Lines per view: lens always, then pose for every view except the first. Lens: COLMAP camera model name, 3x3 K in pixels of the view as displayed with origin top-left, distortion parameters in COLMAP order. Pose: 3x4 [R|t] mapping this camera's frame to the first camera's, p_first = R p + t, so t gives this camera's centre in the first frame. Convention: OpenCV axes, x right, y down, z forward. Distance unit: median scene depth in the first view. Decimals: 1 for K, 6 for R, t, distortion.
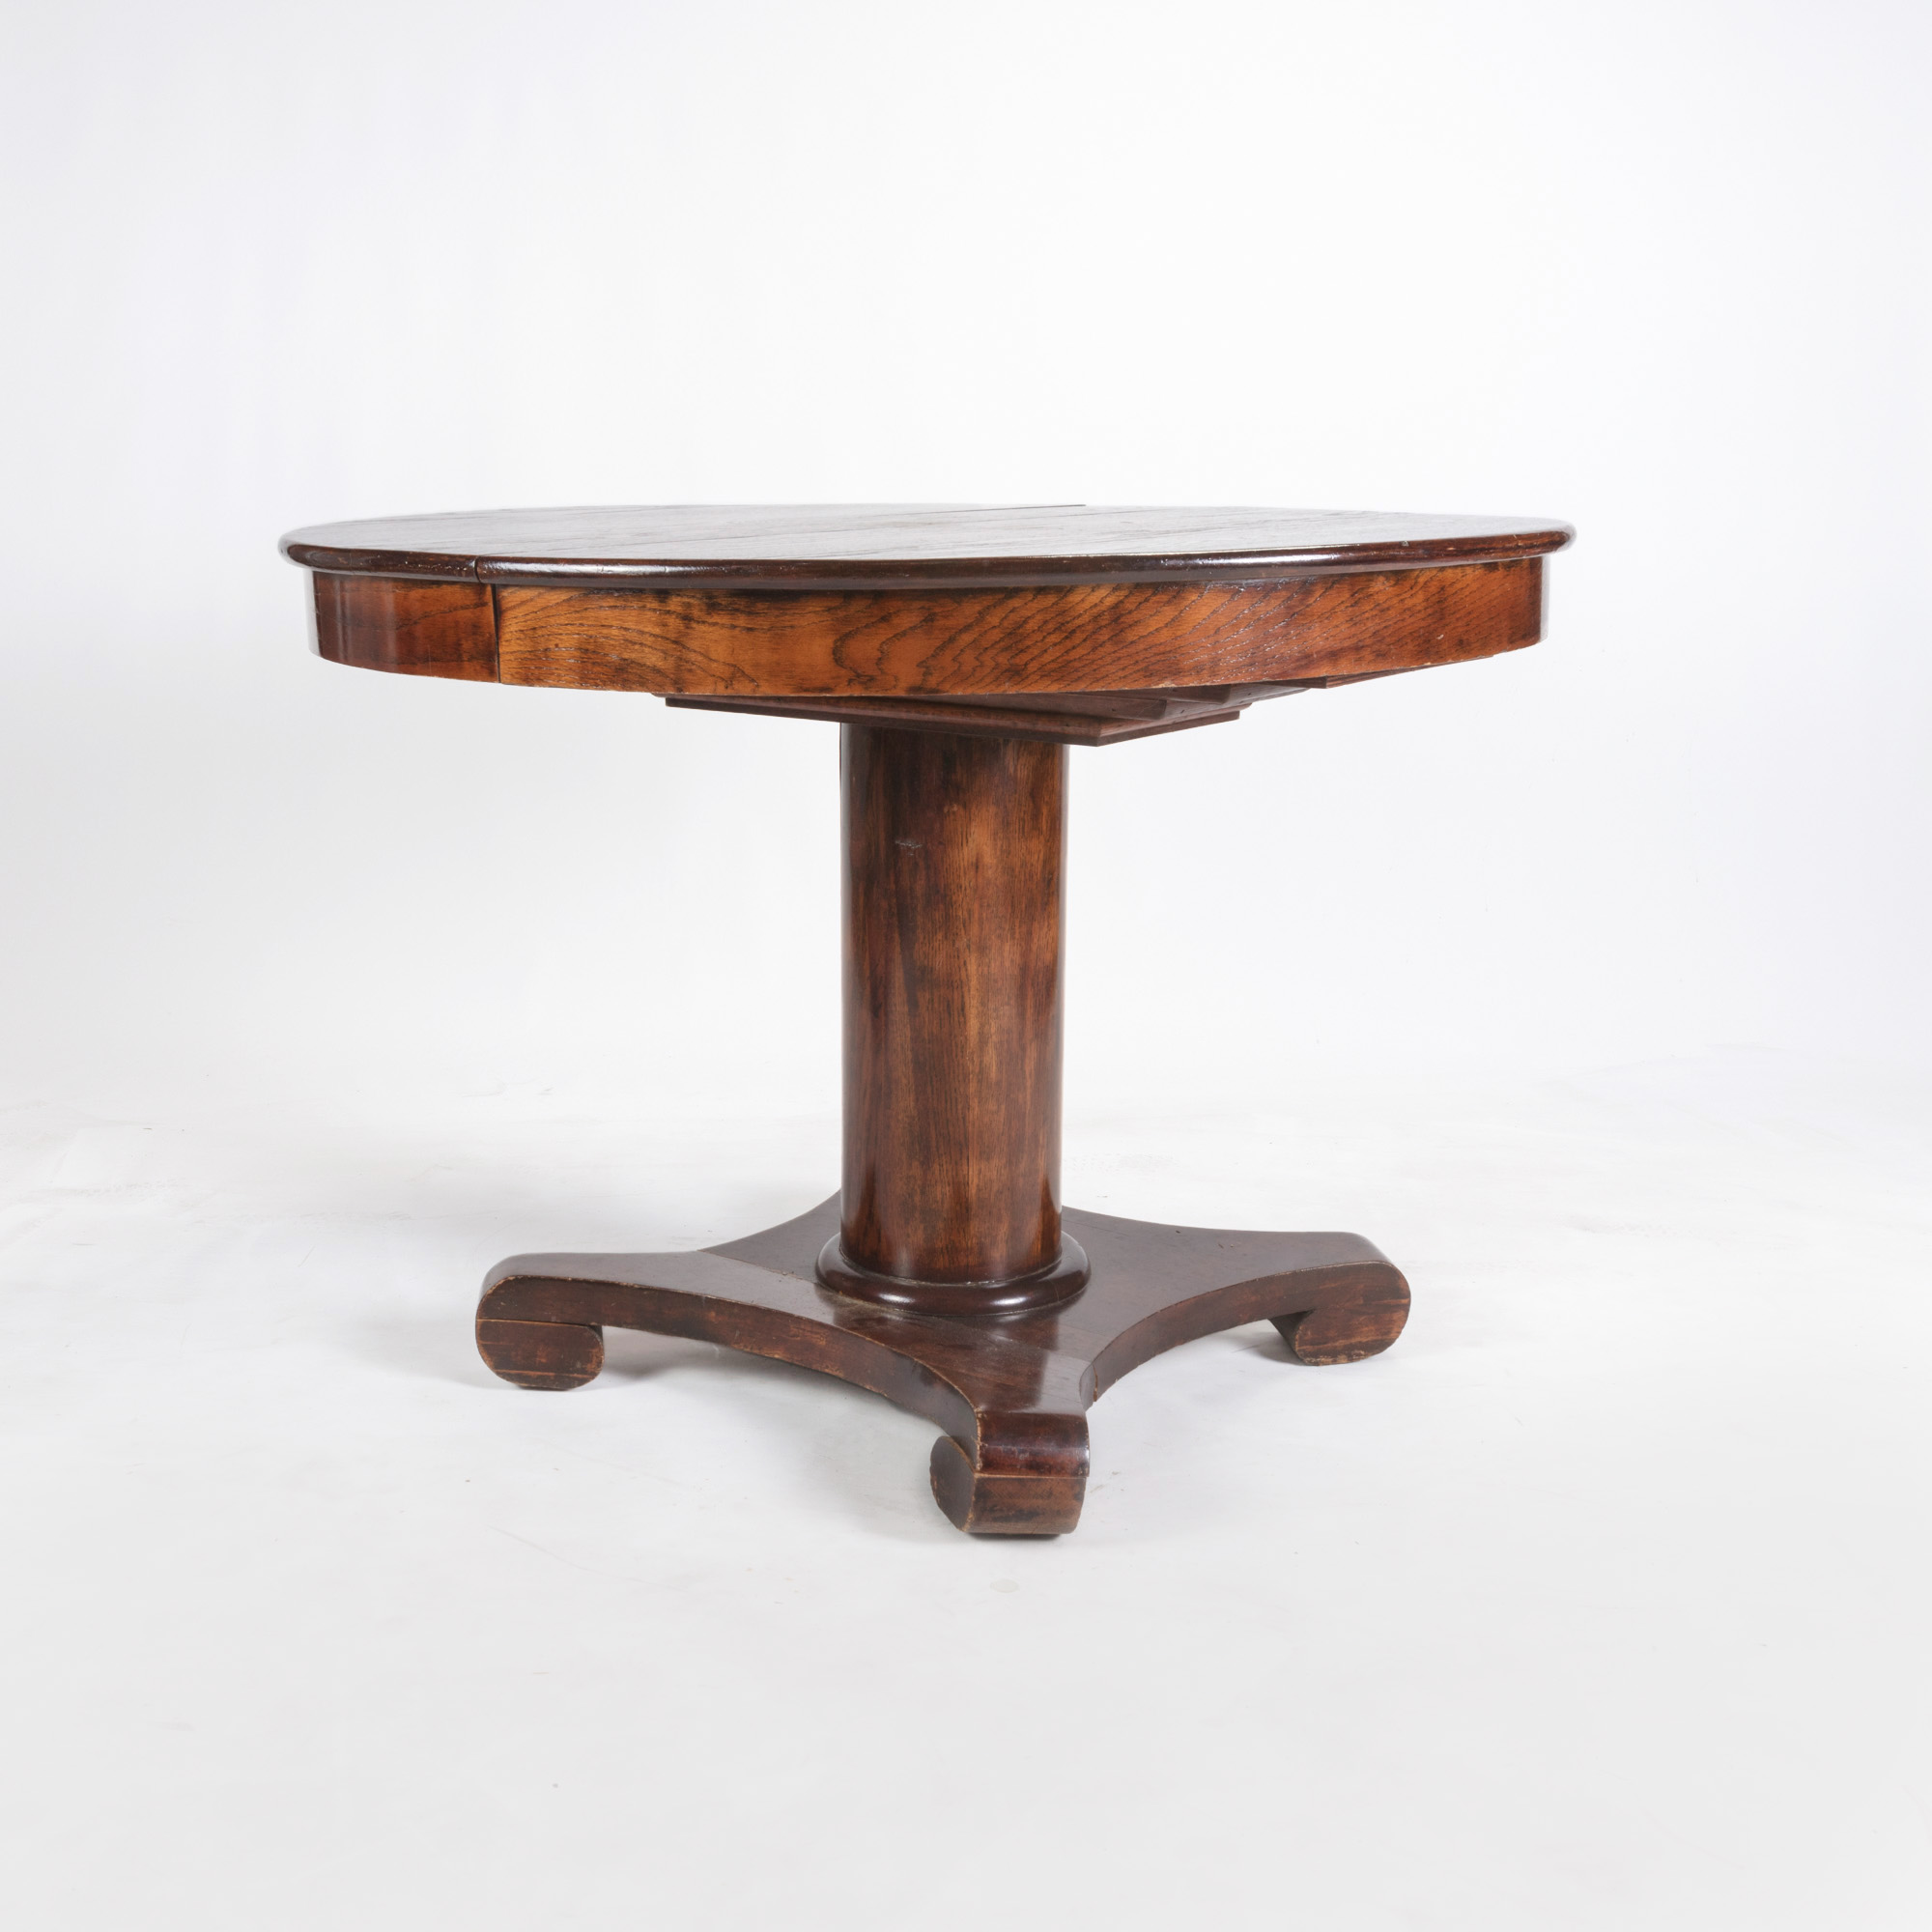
lens RADIAL K [[2410.8, 0, 937.9], [0, 2410.8, 940.5], [0, 0, 1]] dist [0.011986, -0.011882]
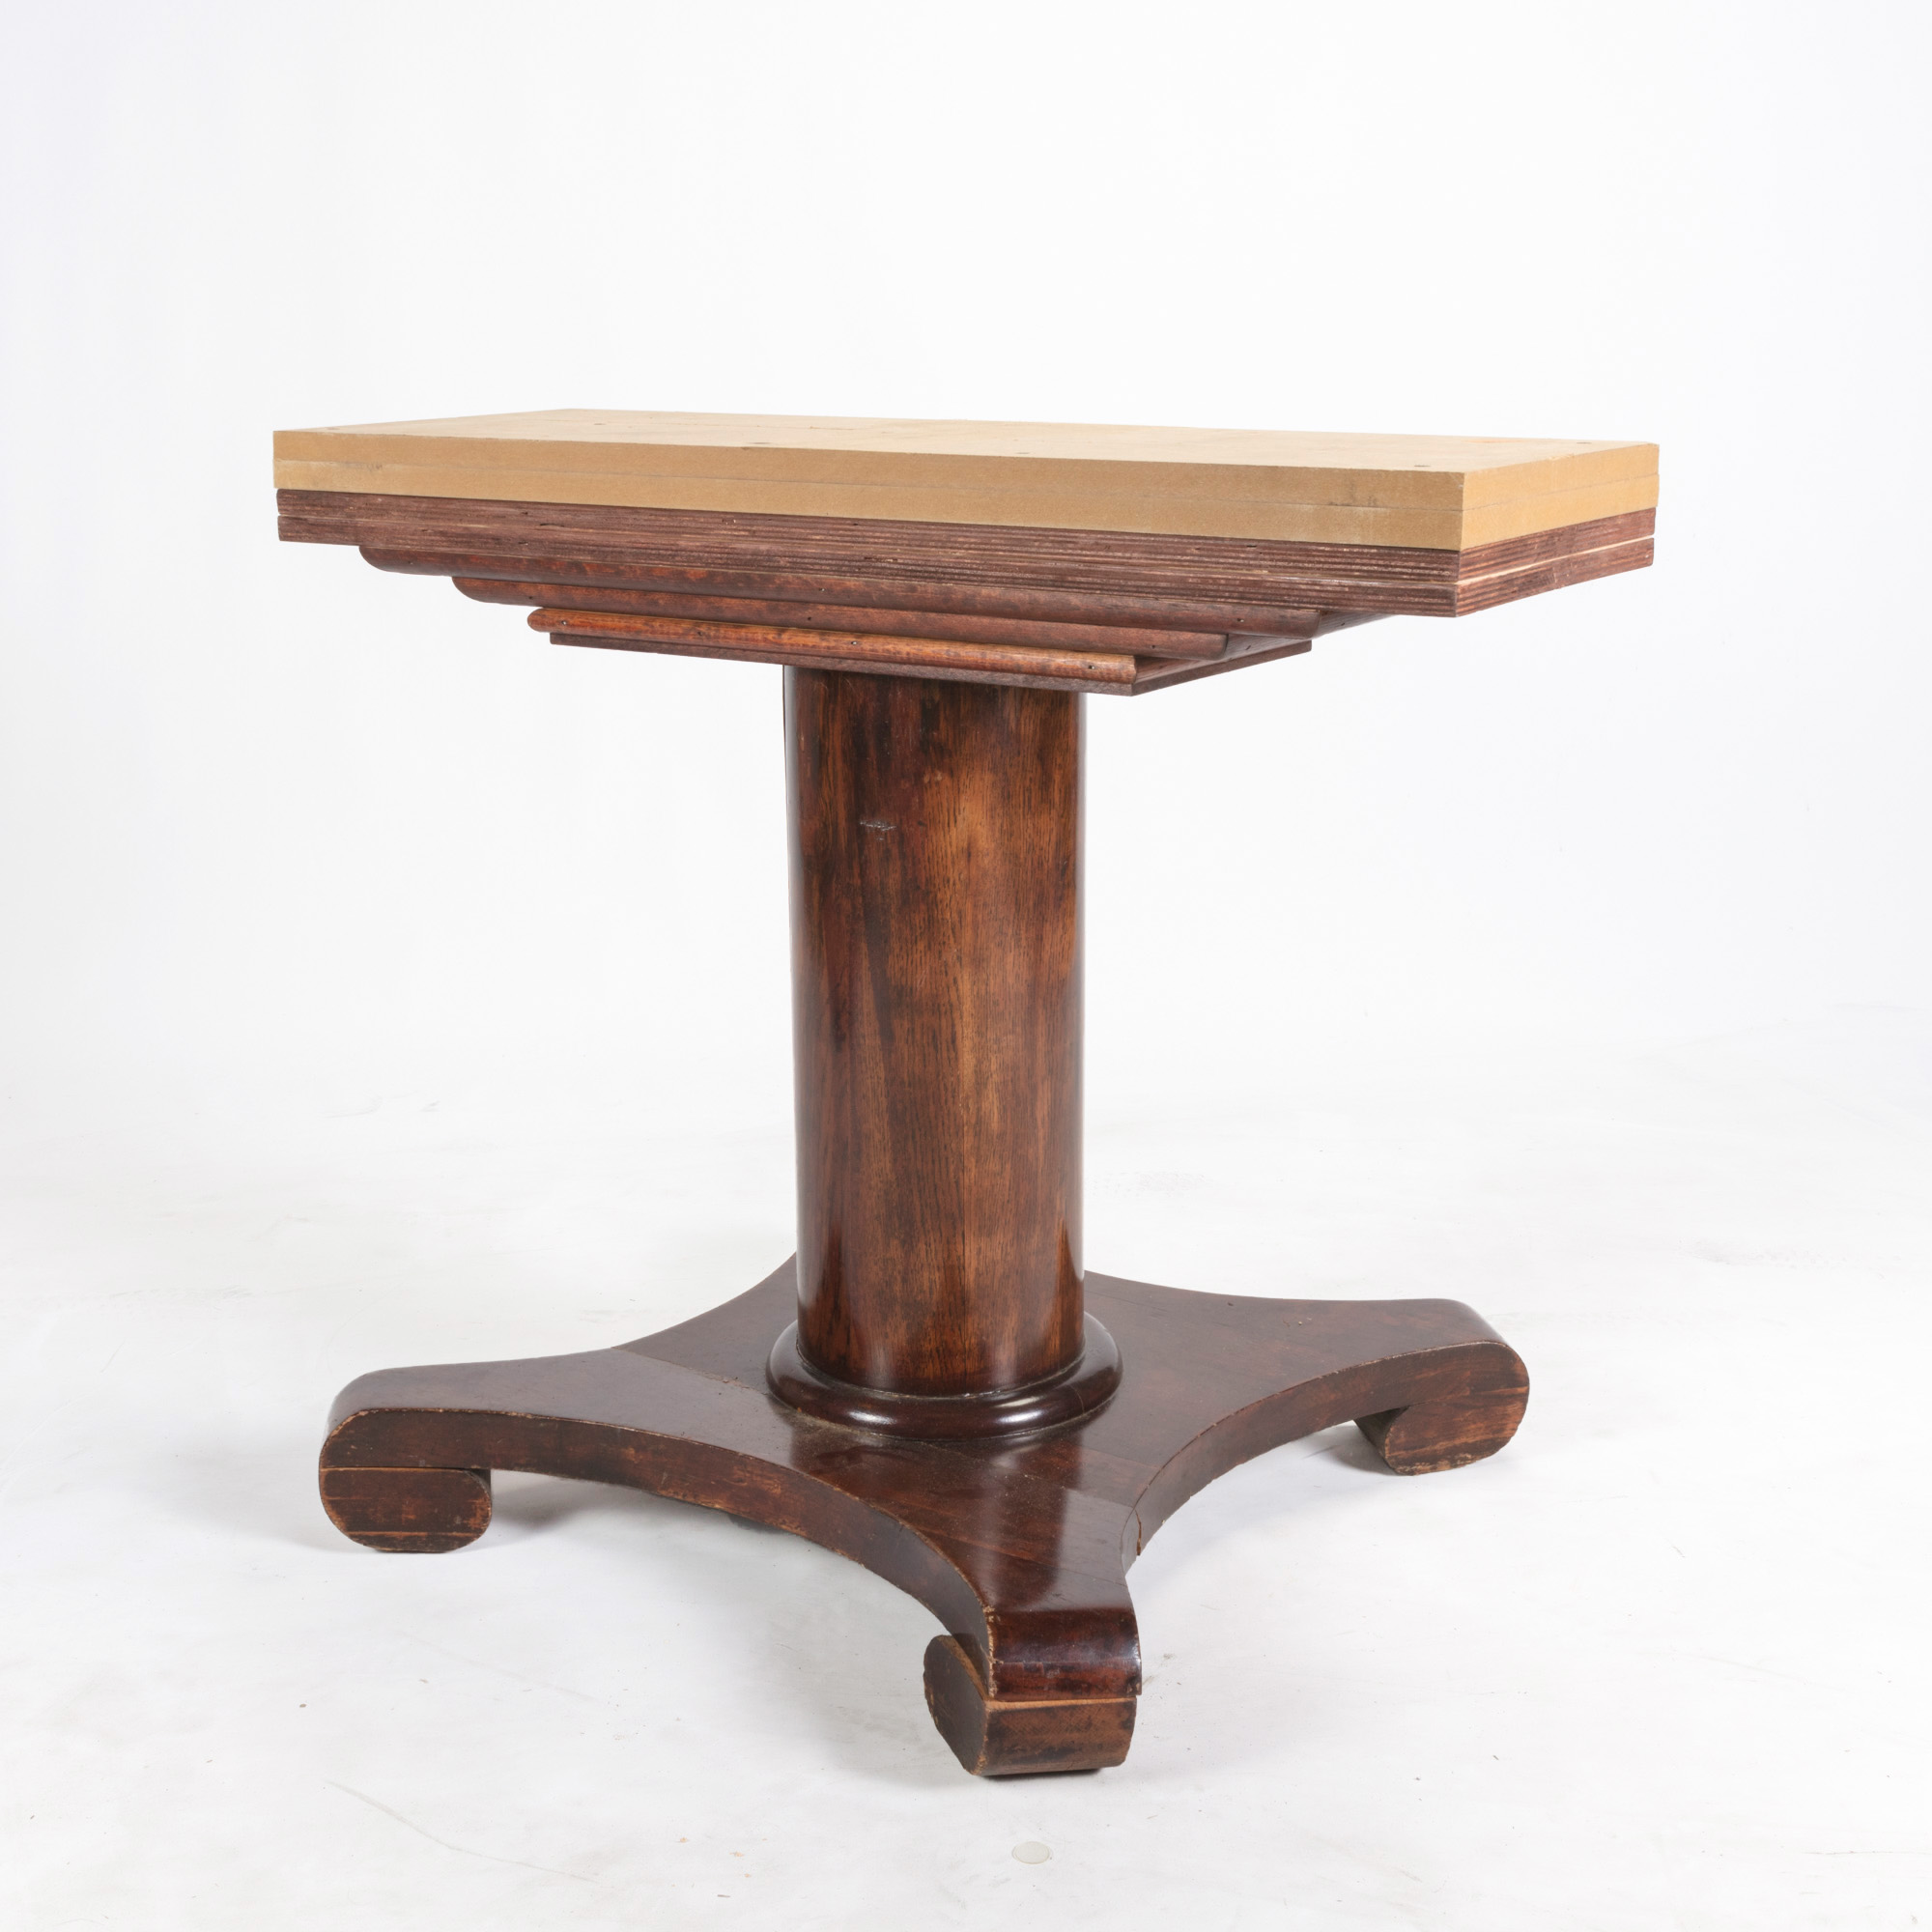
lens RADIAL K [[2517.9, 0, 1002.4], [0, 2517.9, 917.2], [0, 0, 1]] dist [0.026103, 0.008585]
pose [[0.998997, -0.019048, 0.040517, -0.005577], [0.017941, 0.999460, 0.027520, -0.031821], [-0.041019, -0.026765, 0.998800, 0.210807]]
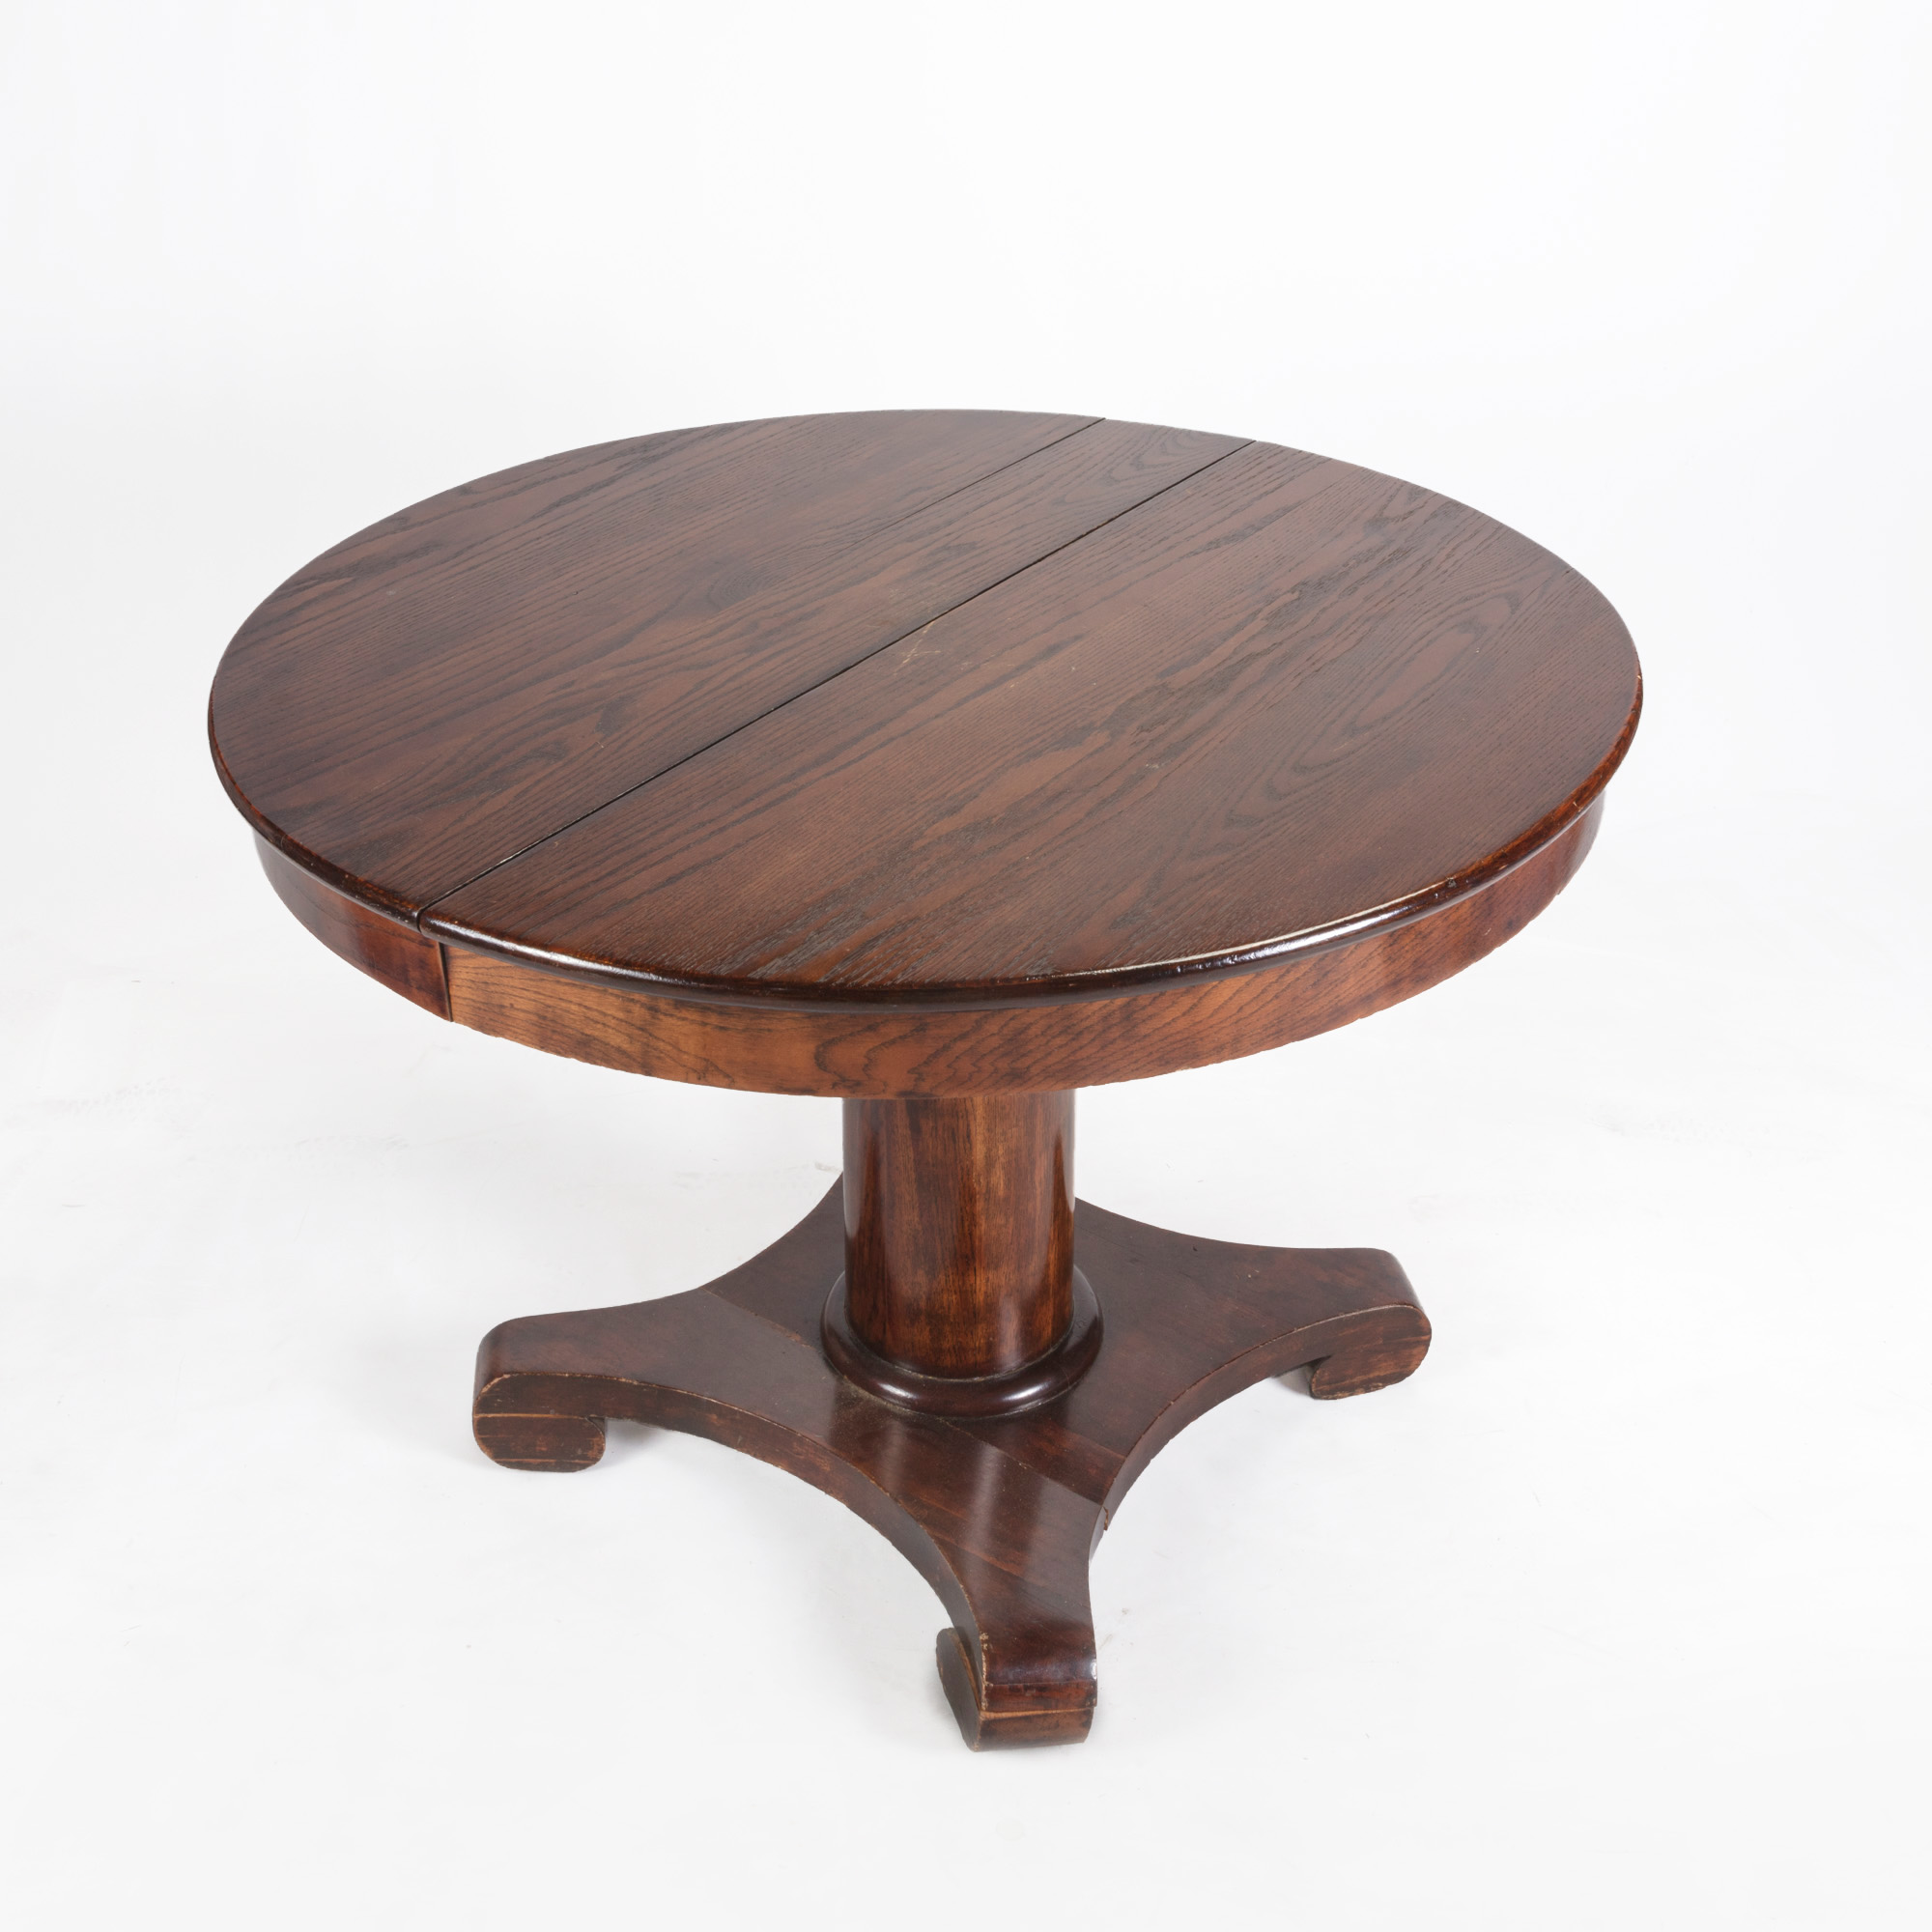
lens RADIAL K [[2414.8, 0, 963.8], [0, 2414.8, 679.1], [0, 0, 1]] dist [-0.001168, -0.016467]
pose [[0.999977, -0.006259, -0.002502, 0.011949], [0.006647, 0.977326, 0.211634, -0.346802], [0.001120, -0.211646, 0.977346, 0.111278]]
